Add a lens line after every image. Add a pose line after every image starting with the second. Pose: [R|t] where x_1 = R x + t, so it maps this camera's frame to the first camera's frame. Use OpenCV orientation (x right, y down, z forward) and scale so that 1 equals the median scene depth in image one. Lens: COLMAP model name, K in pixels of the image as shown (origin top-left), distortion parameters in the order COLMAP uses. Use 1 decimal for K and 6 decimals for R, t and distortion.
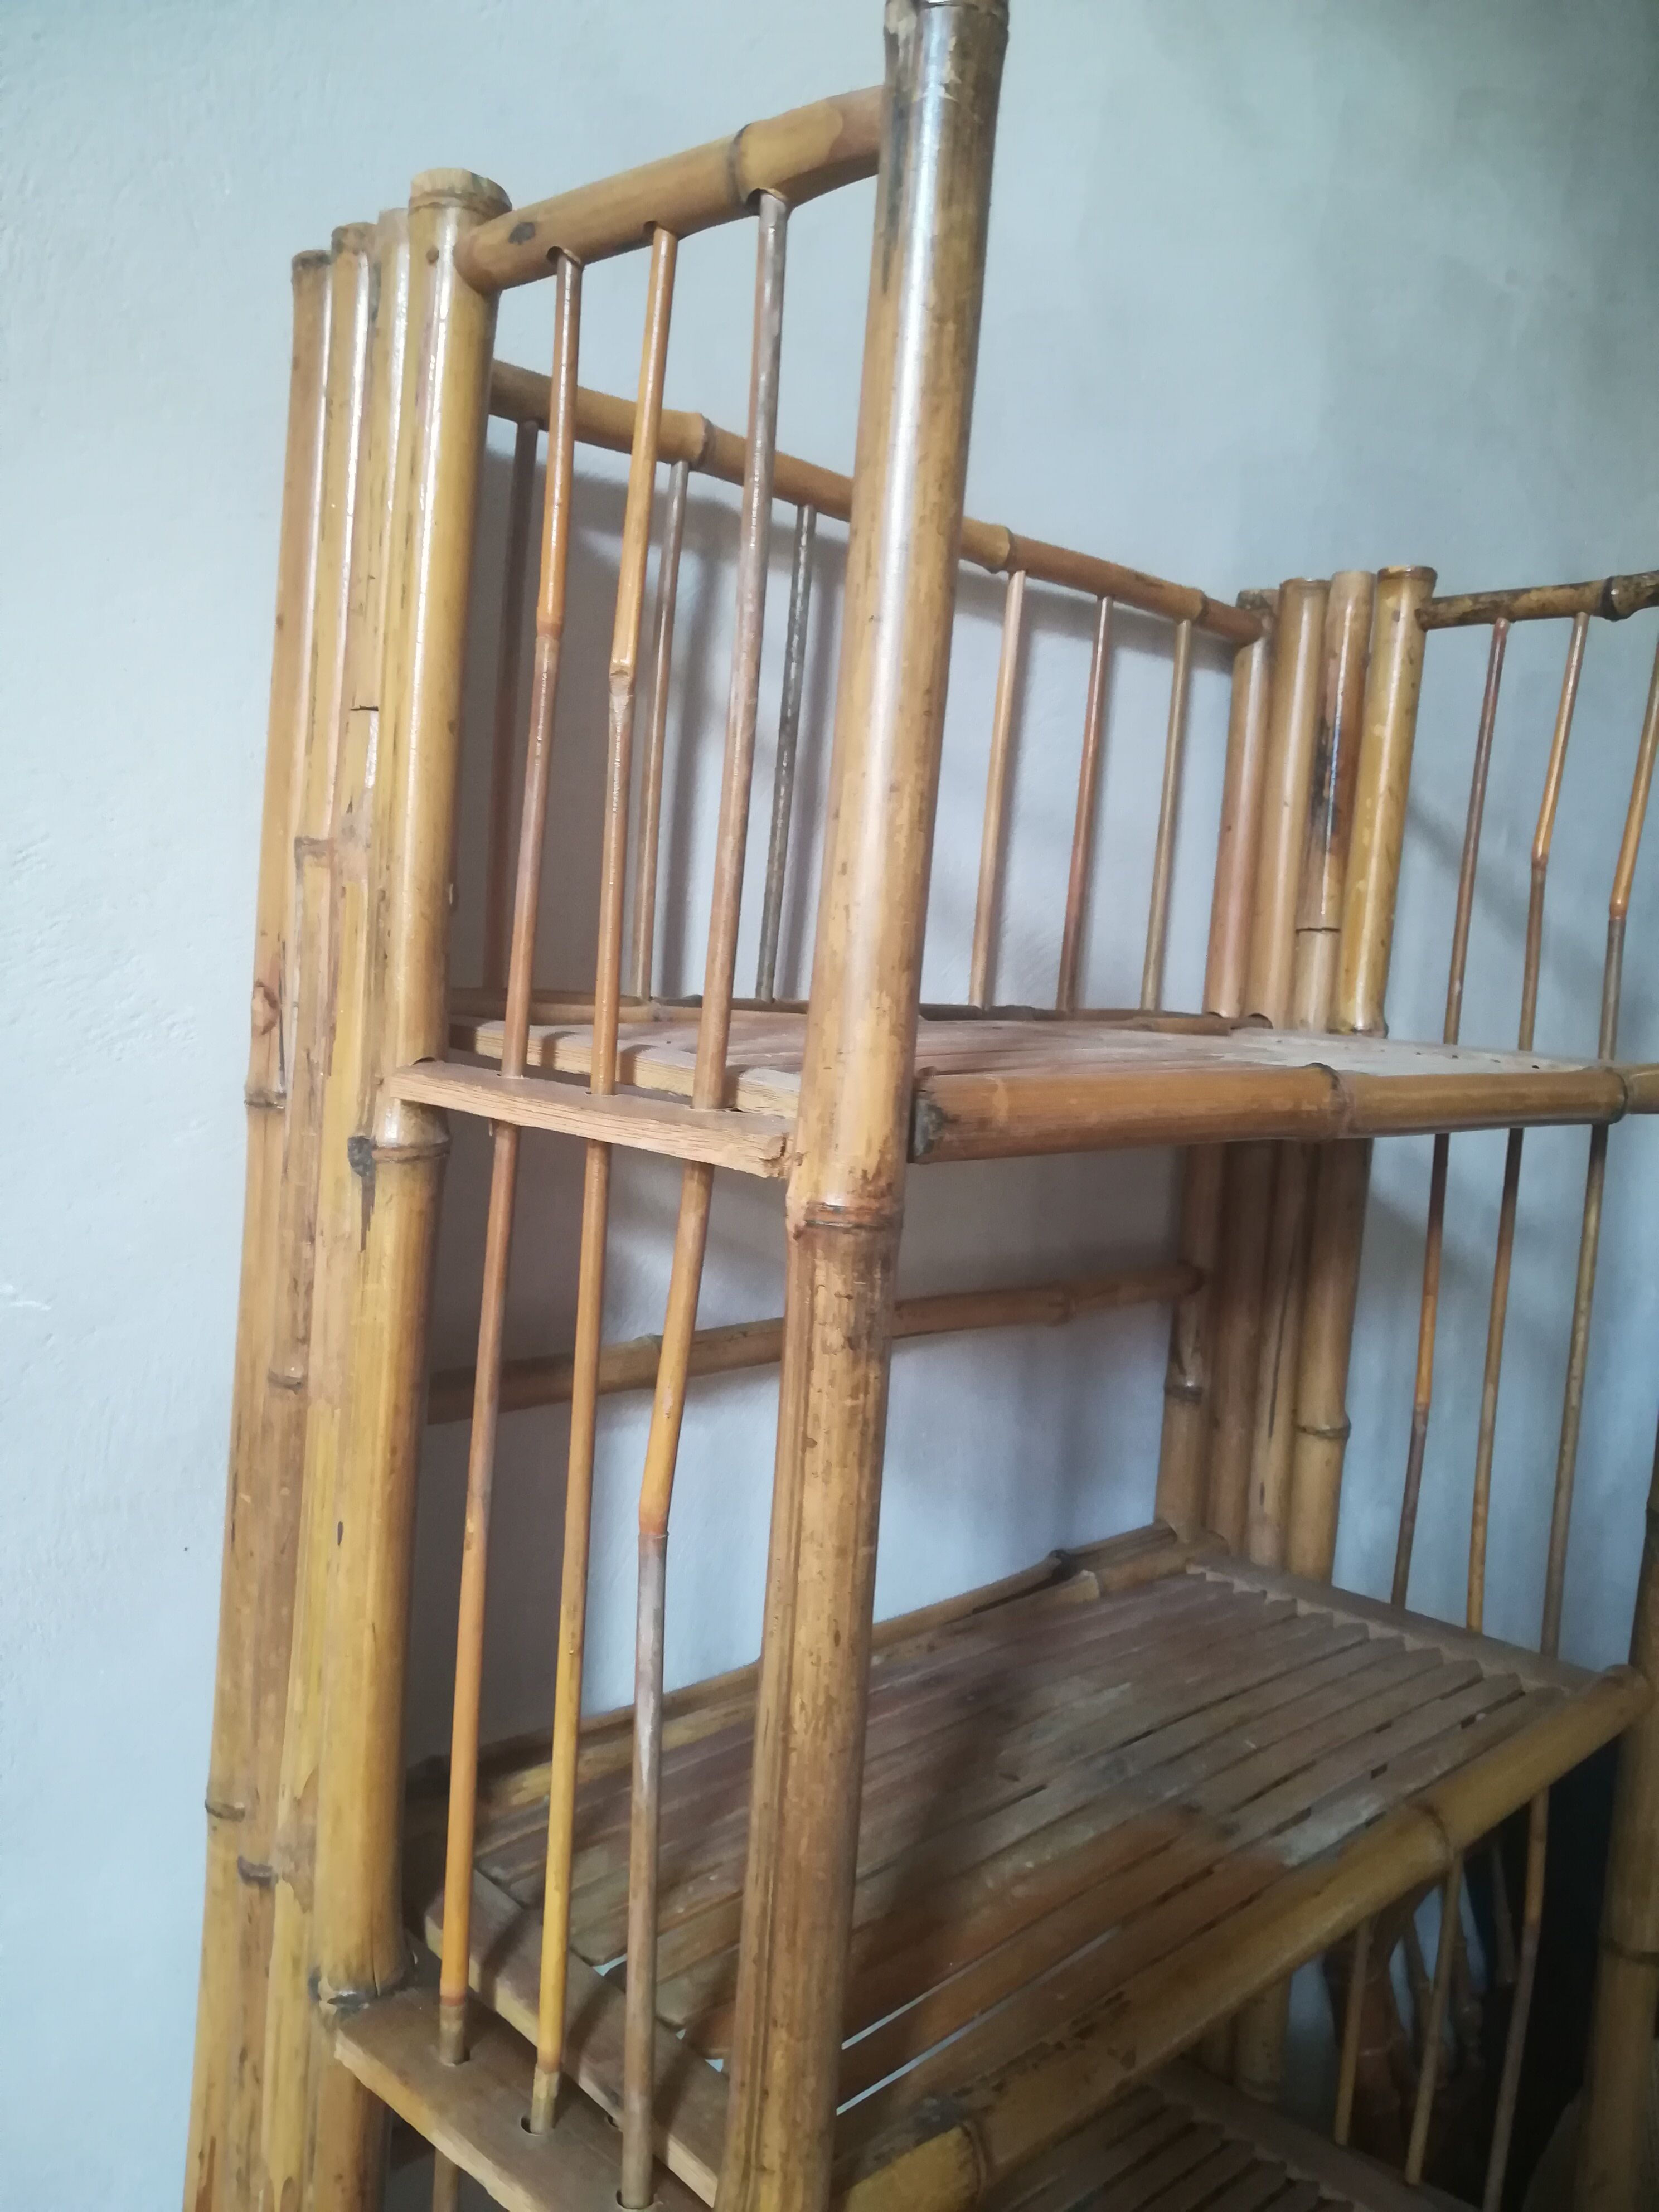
lens RADIAL K [[1719.1, 0, 818.3], [0, 1719.1, 1113.1], [0, 0, 1]] dist [0.057885, -0.091967]
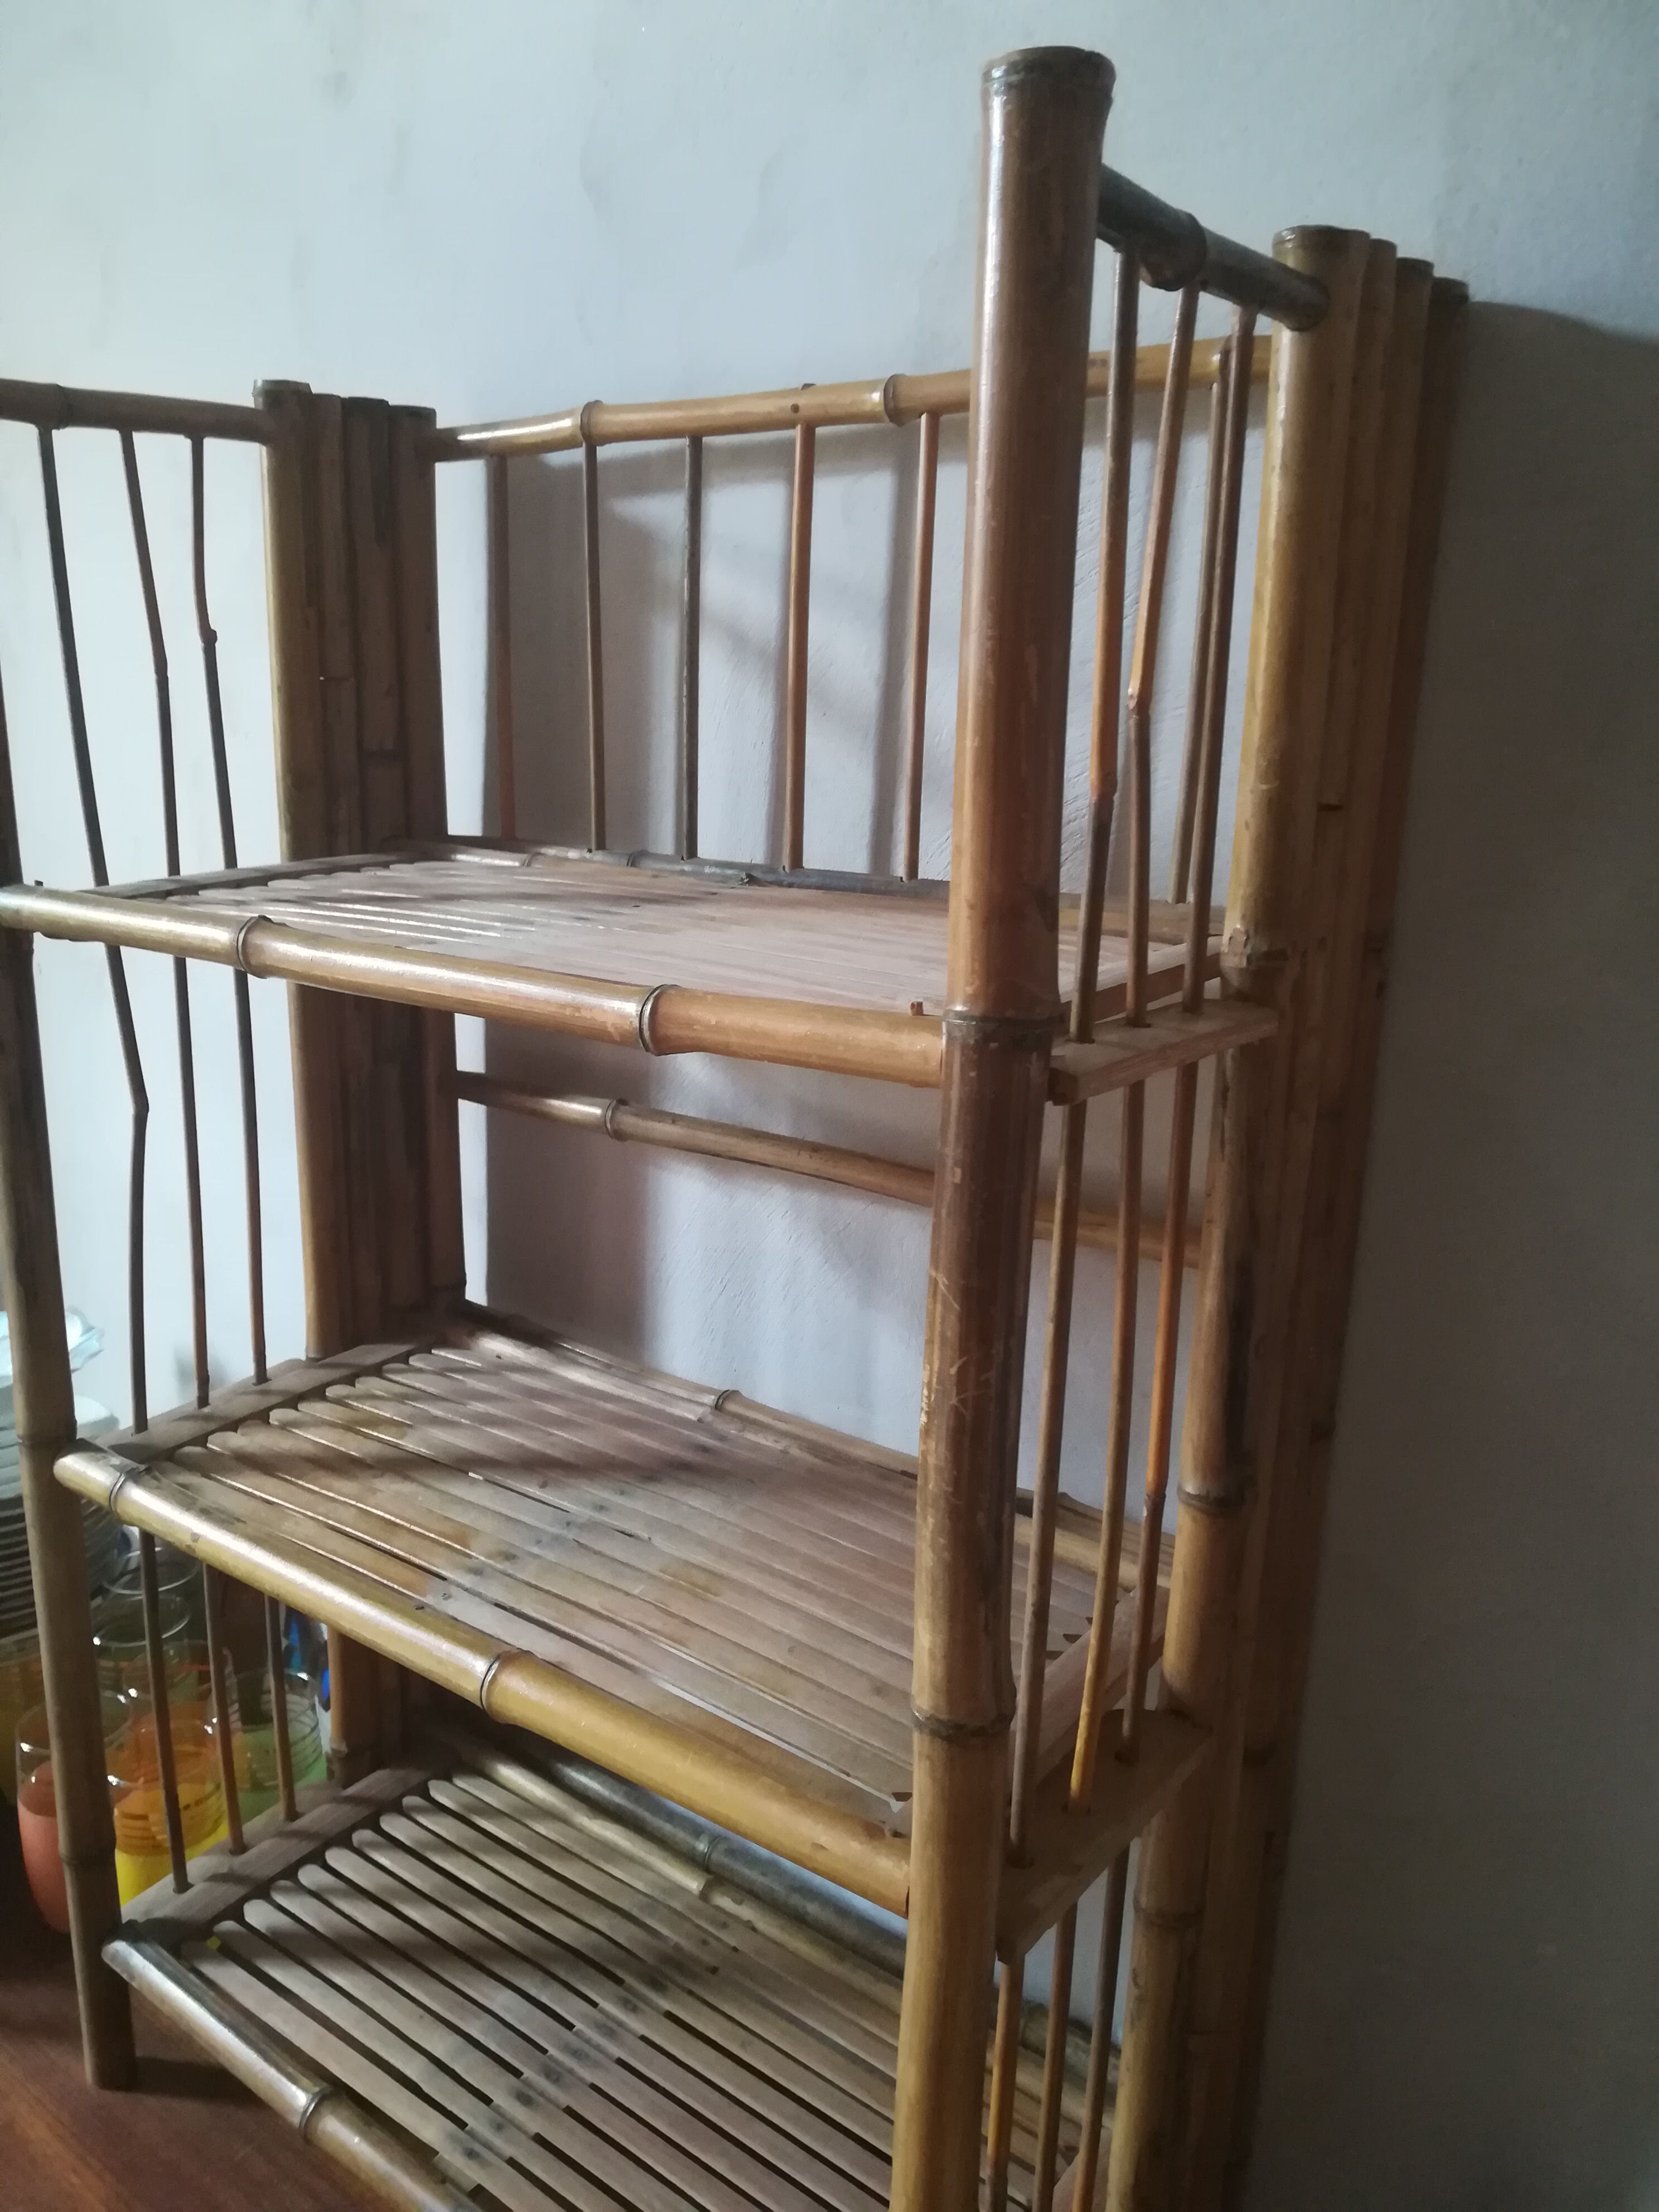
lens RADIAL K [[1719.1, 0, 818.3], [0, 1719.1, 1113.1], [0, 0, 1]] dist [0.057885, -0.091967]
pose [[0.140999, 0.190227, -0.971562, 1.007991], [-0.091595, 0.979664, 0.178521, -0.095208], [0.985764, 0.063819, 0.155555, 0.757344]]
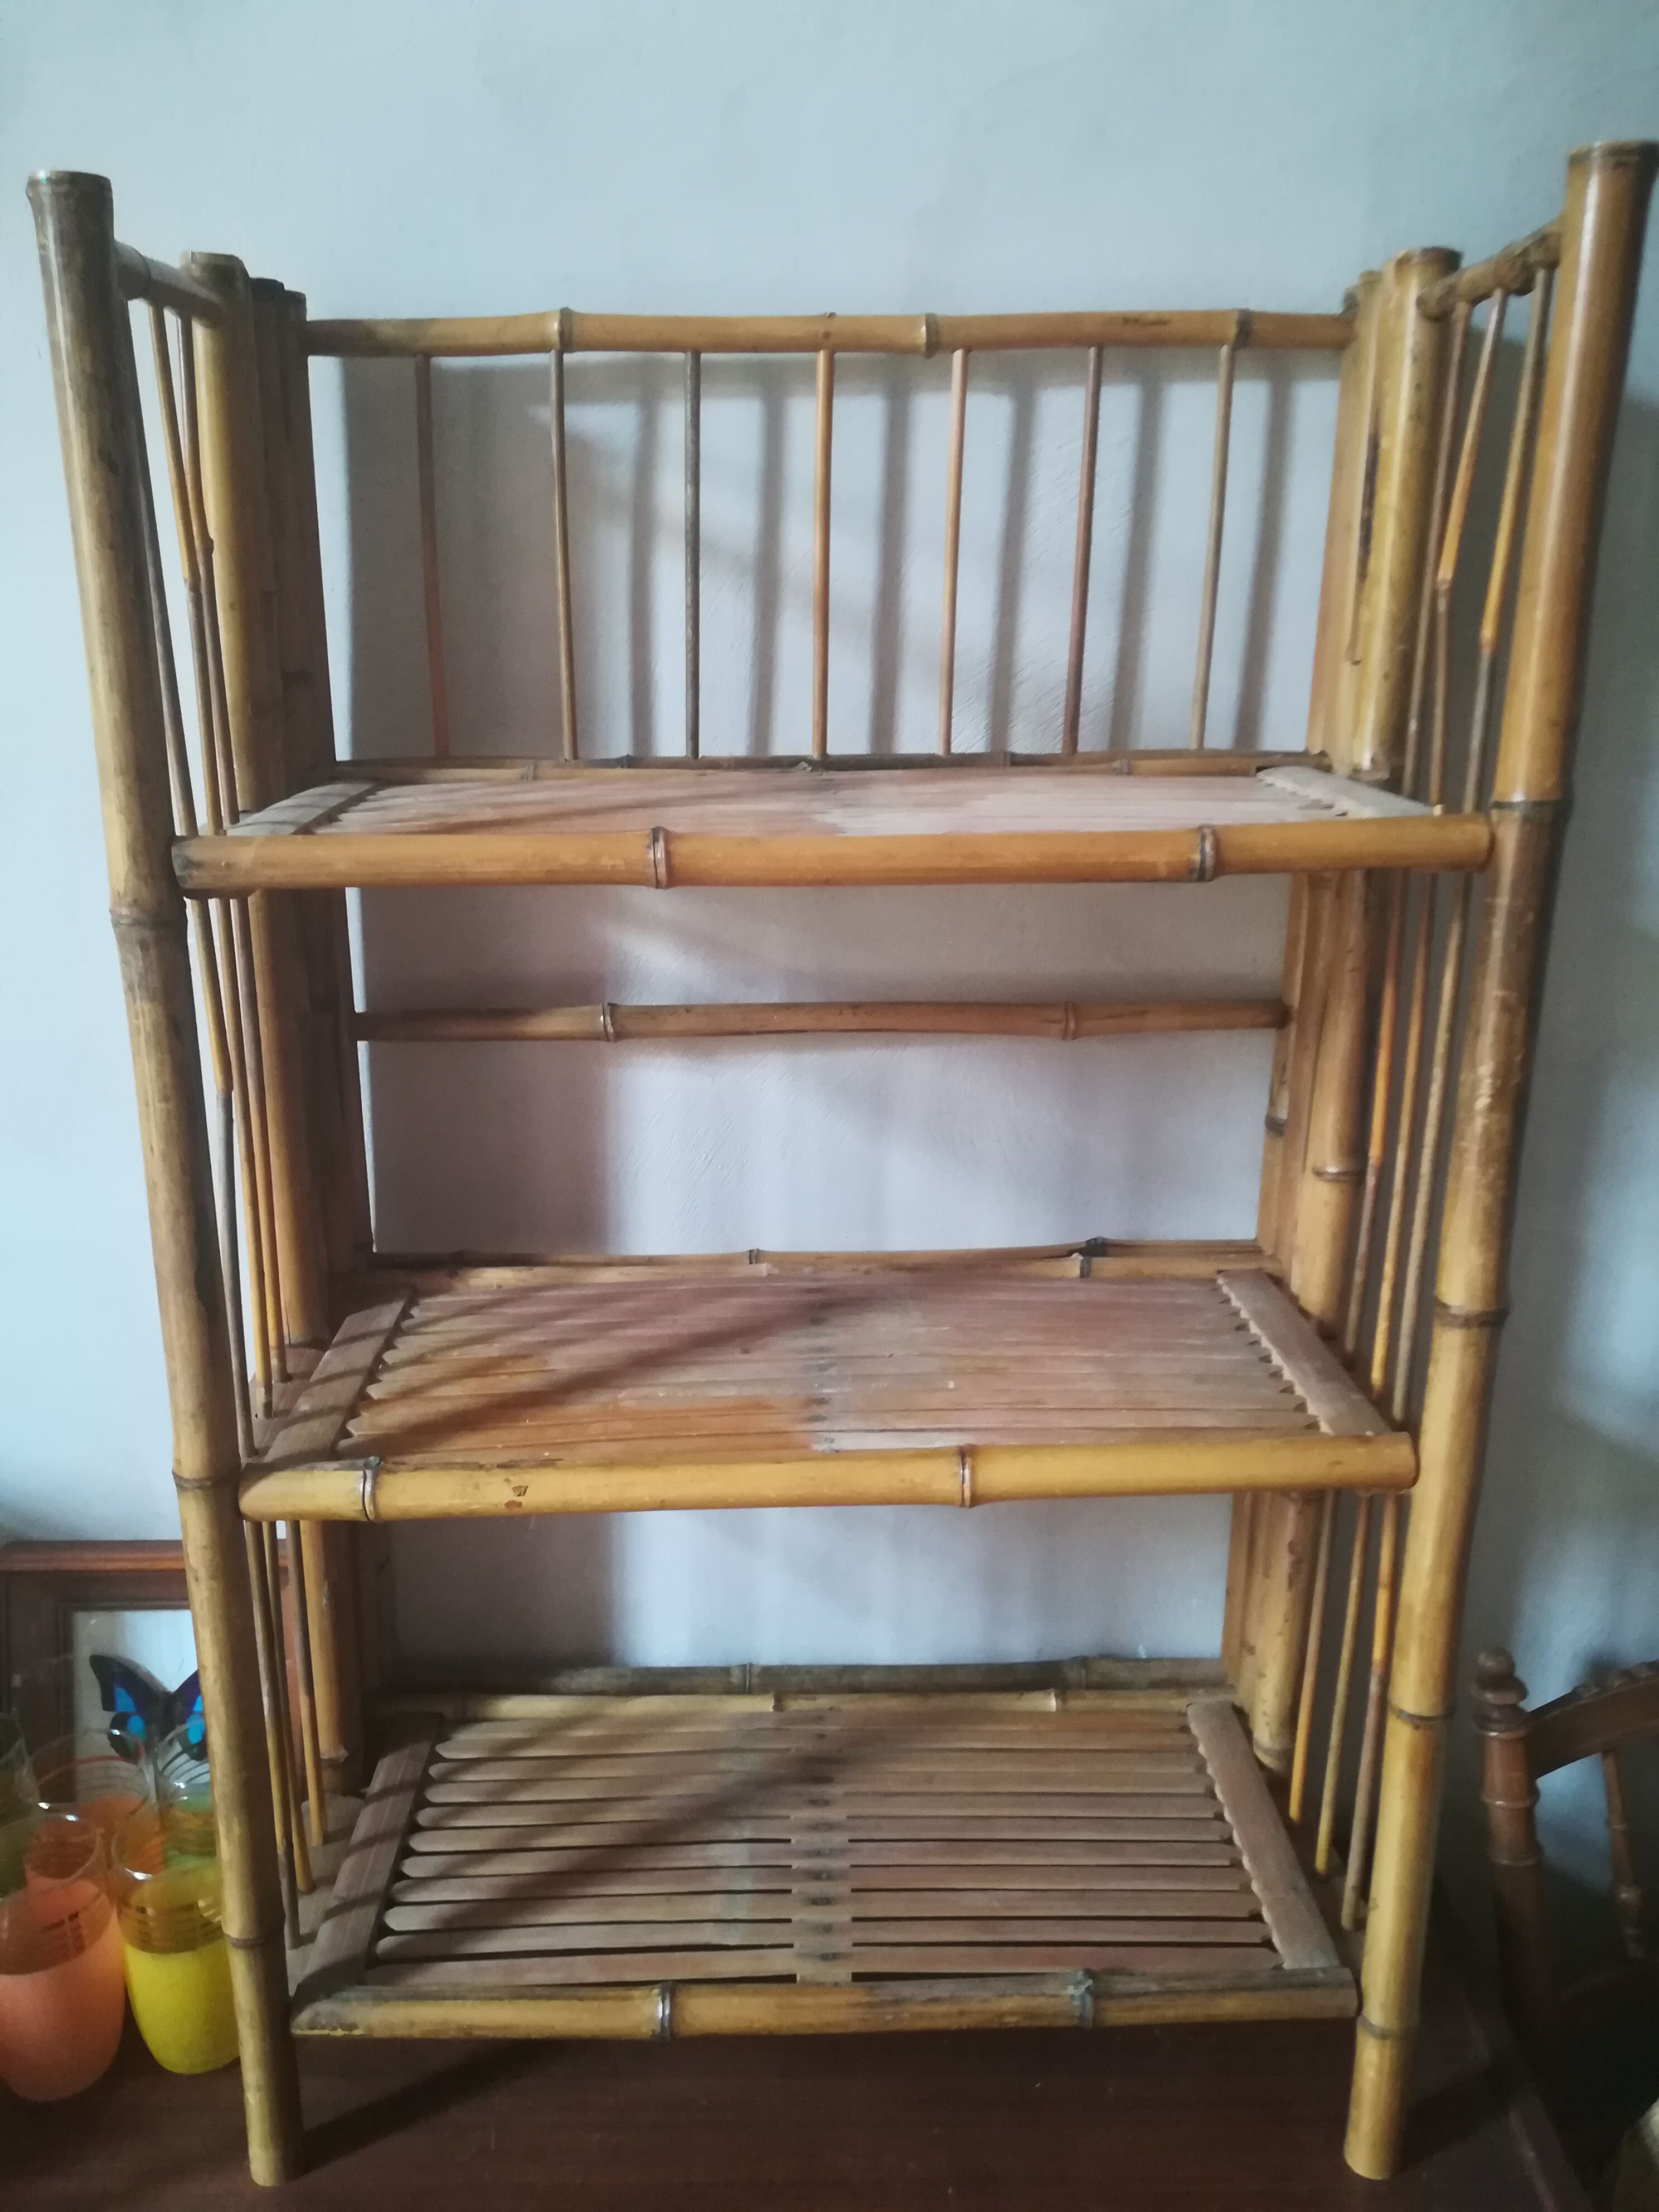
lens RADIAL K [[1719.1, 0, 818.3], [0, 1719.1, 1113.1], [0, 0, 1]] dist [0.057885, -0.091967]
pose [[0.727847, 0.137947, -0.671722, 0.789308], [-0.013711, 0.982289, 0.186869, -0.037667], [0.685603, -0.126802, 0.716847, 0.079494]]
